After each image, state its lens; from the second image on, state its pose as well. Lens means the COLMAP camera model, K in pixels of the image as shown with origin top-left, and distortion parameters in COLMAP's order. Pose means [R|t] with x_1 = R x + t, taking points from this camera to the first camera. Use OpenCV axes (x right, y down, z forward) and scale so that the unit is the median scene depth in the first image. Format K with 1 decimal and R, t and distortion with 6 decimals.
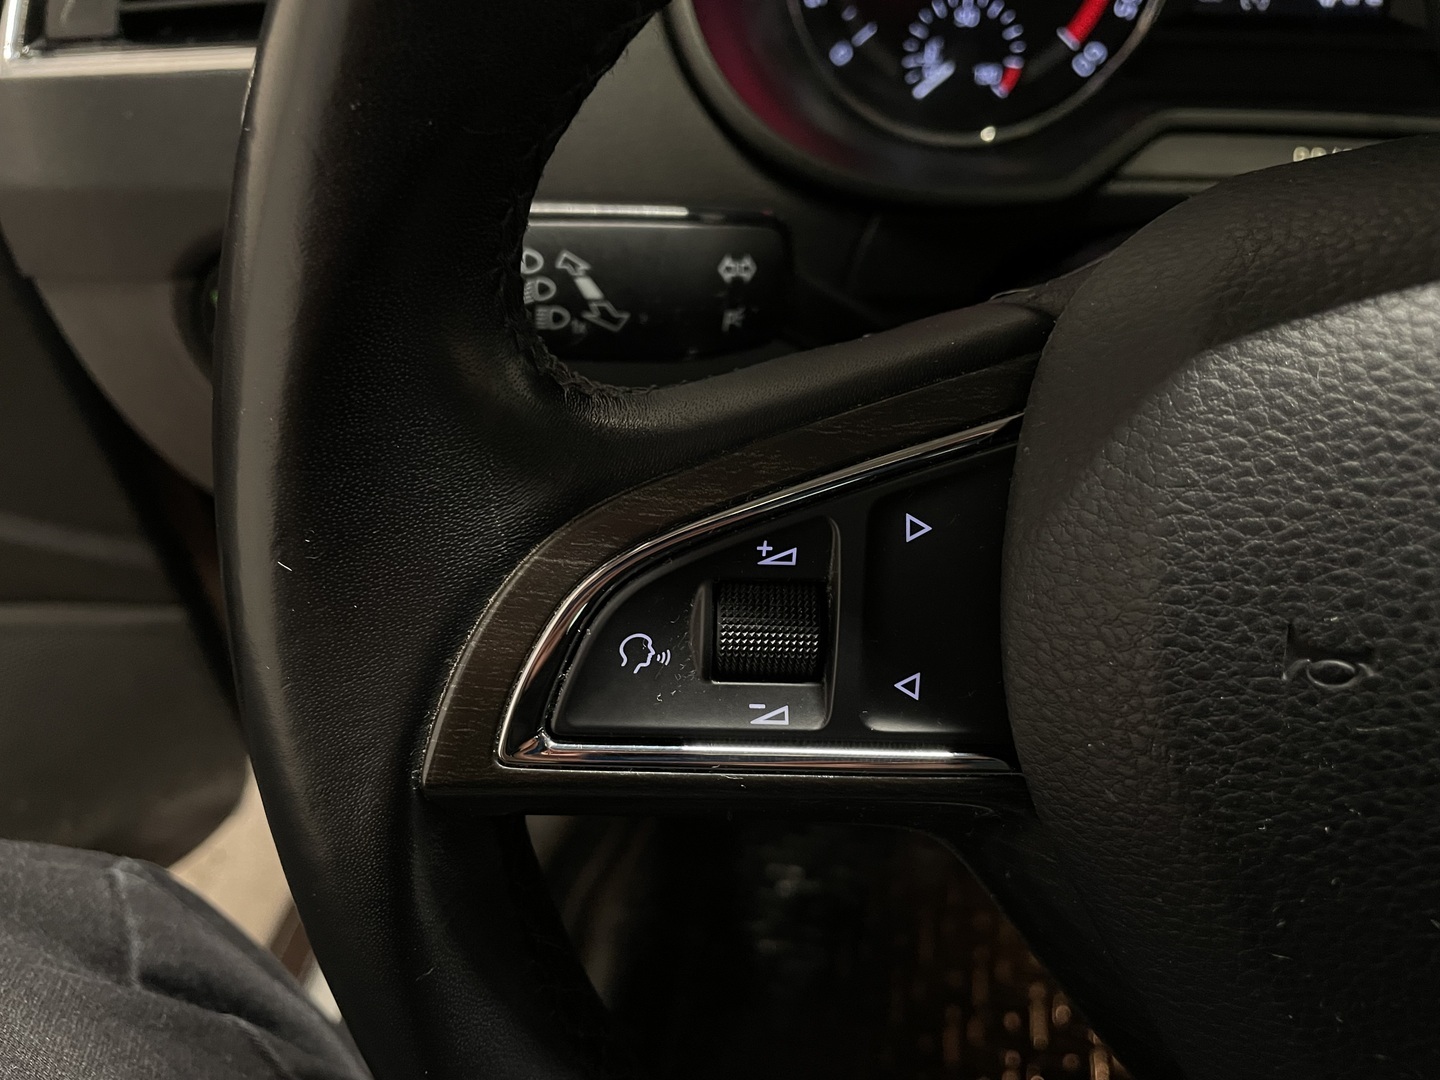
lens RADIAL K [[1104.5, 0, 714.0], [0, 1104.5, 530.2], [0, 0, 1]] dist [0.084645, -0.128753]
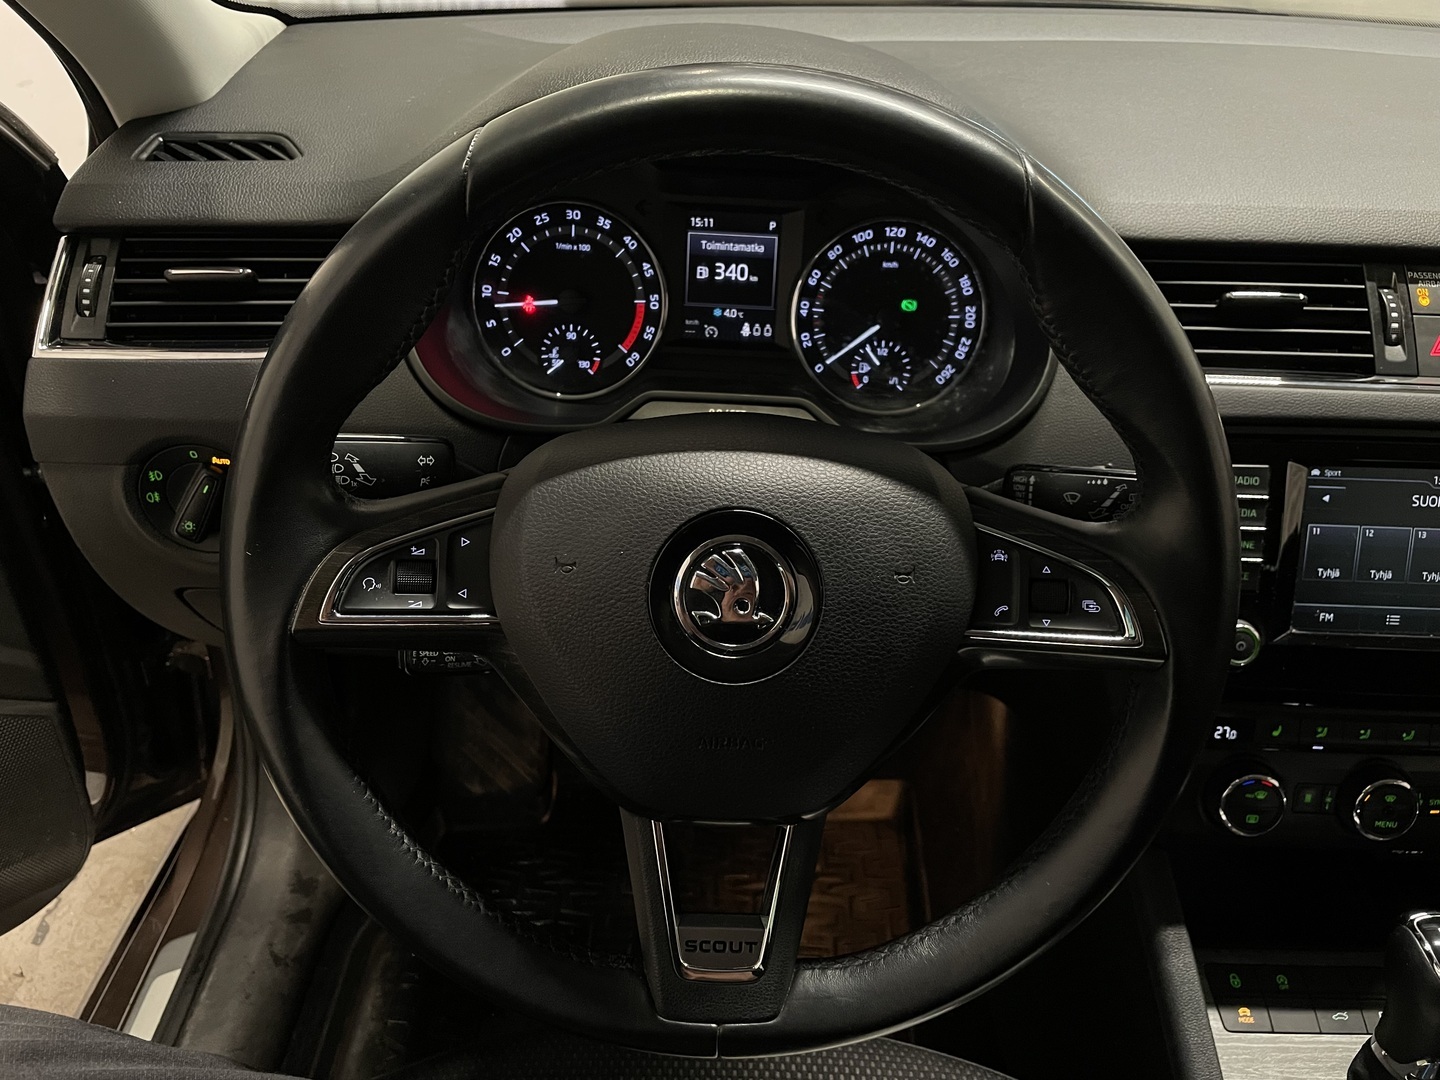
lens RADIAL K [[1104.5, 0, 714.0], [0, 1104.5, 530.2], [0, 0, 1]] dist [0.084645, -0.128753]
pose [[0.984389, -0.006453, 0.175887, 0.214469], [0.036175, 0.985410, -0.166306, 0.334923], [-0.172248, 0.170073, 0.970261, -1.410830]]
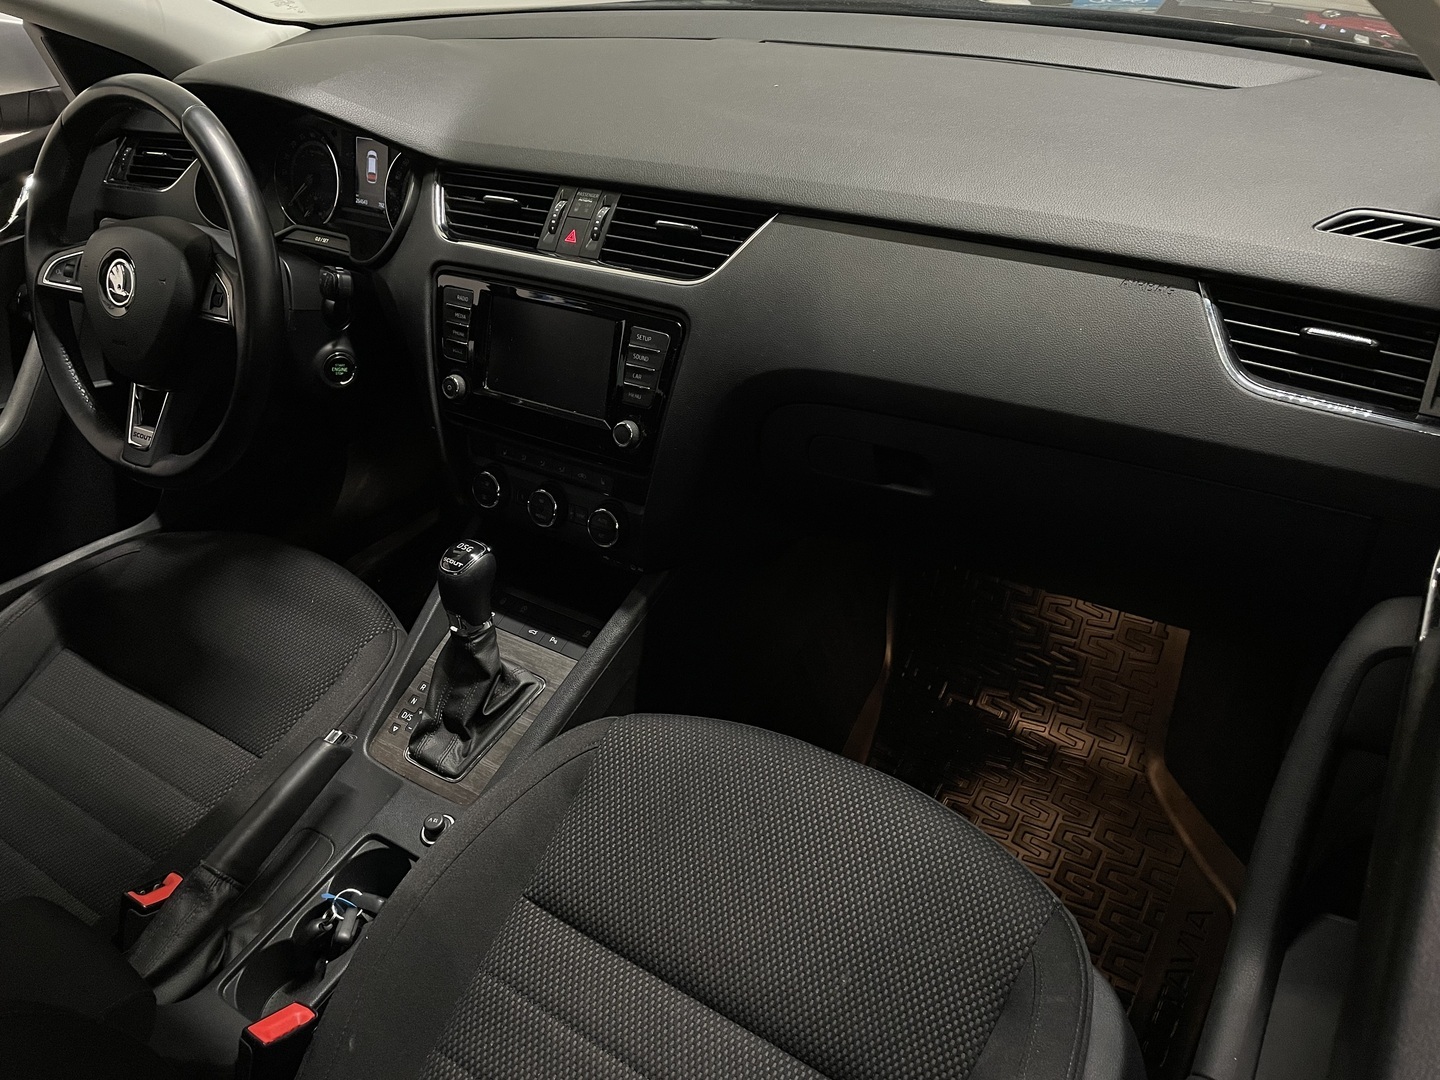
lens RADIAL K [[1128.9, 0, 671.2], [0, 1128.9, 545.3], [0, 0, 1]] dist [0.132186, -0.278274]
pose [[0.899523, 0.224970, -0.374495, 4.969572], [-0.259728, 0.964662, -0.044359, 0.862132], [0.351282, 0.137169, 0.926167, -3.266600]]
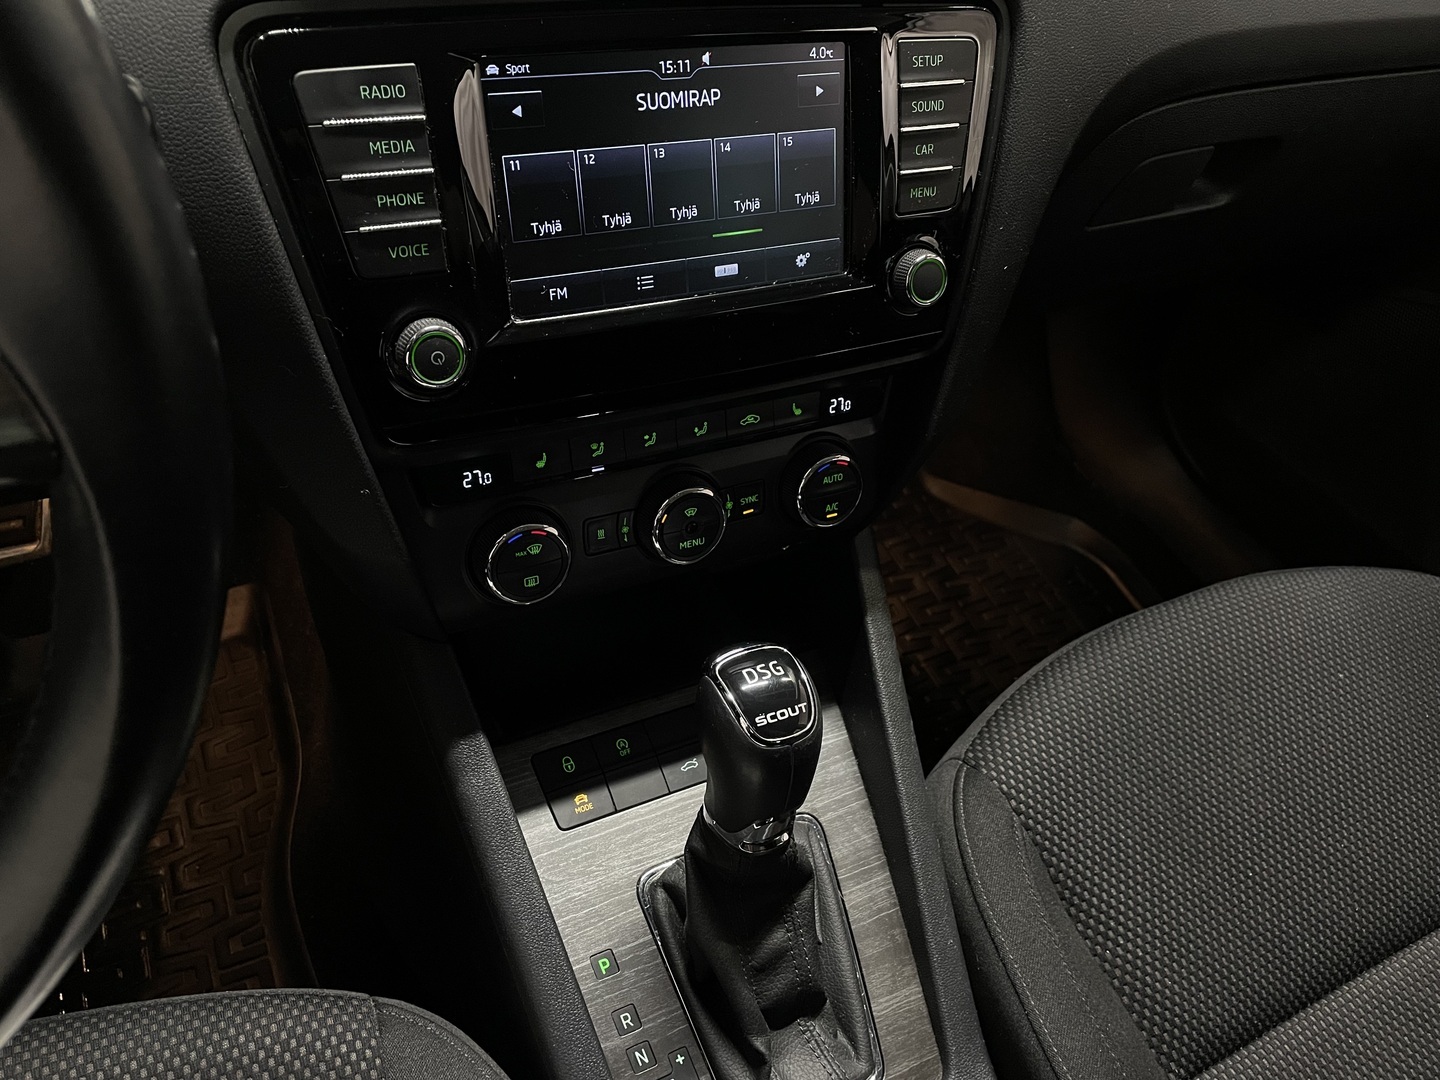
lens RADIAL K [[1099.6, 0, 716.0], [0, 1099.6, 547.4], [0, 0, 1]] dist [0.081975, -0.126107]
pose [[0.793286, -0.290606, 0.535019, 1.261671], [0.248992, 0.956743, 0.150487, 0.342453], [-0.555608, 0.013836, 0.831329, -0.688876]]
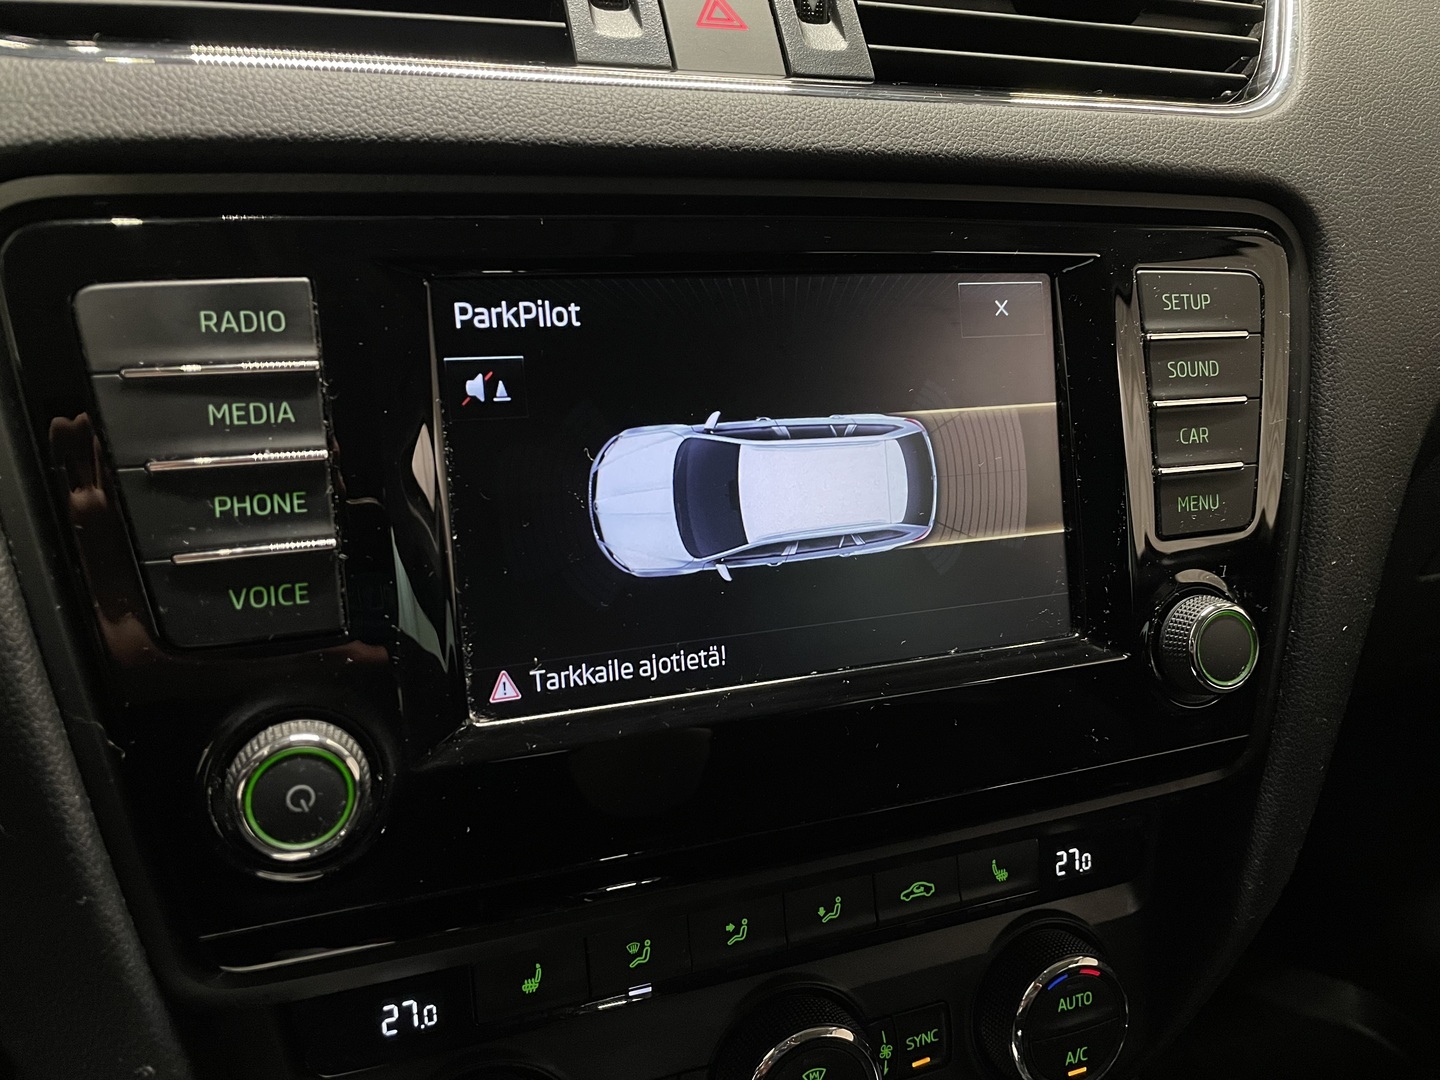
lens RADIAL K [[1104.5, 0, 714.0], [0, 1104.5, 530.2], [0, 0, 1]] dist [0.084645, -0.128753]
pose [[0.856311, -0.101463, 0.506397, 1.808973], [0.248397, 0.940568, -0.231582, 0.295353], [-0.452804, 0.324093, 0.830622, 0.073961]]
